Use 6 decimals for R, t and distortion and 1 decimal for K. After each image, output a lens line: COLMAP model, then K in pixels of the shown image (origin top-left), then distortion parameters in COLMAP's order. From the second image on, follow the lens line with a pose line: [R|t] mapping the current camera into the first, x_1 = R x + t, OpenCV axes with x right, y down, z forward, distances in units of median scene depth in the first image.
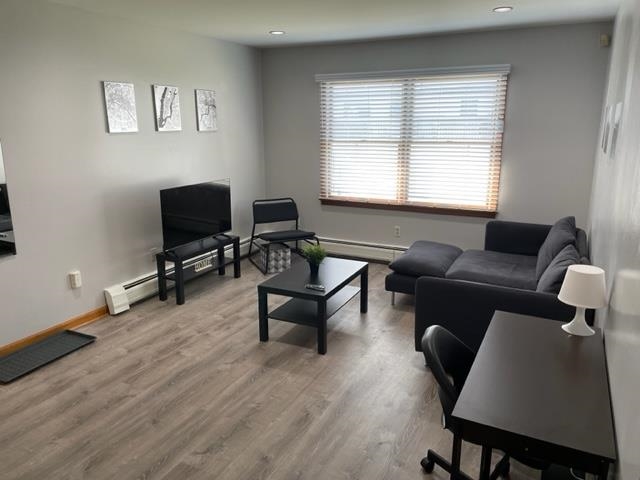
lens RADIAL K [[487.7, 0, 322.2], [0, 487.7, 236.8], [0, 0, 1]] dist [0.106285, -0.116667]
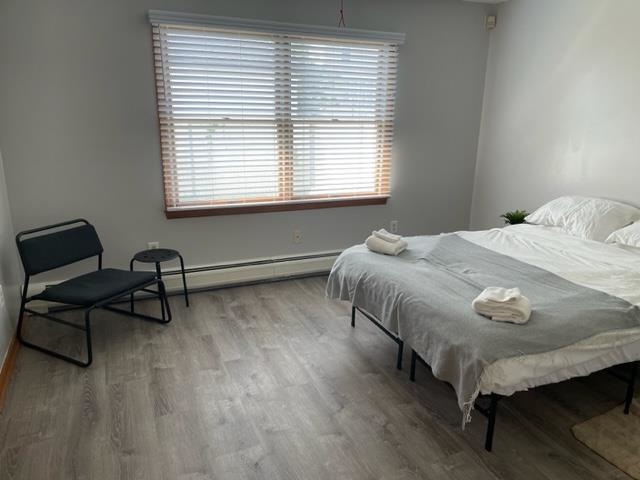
lens RADIAL K [[487.7, 0, 322.2], [0, 487.7, 236.8], [0, 0, 1]] dist [0.106285, -0.116667]
pose [[0.619355, -0.181664, 0.763805, -0.388739], [0.161815, 0.981512, 0.102231, -0.081268], [-0.768255, 0.060278, 0.637300, 0.457486]]
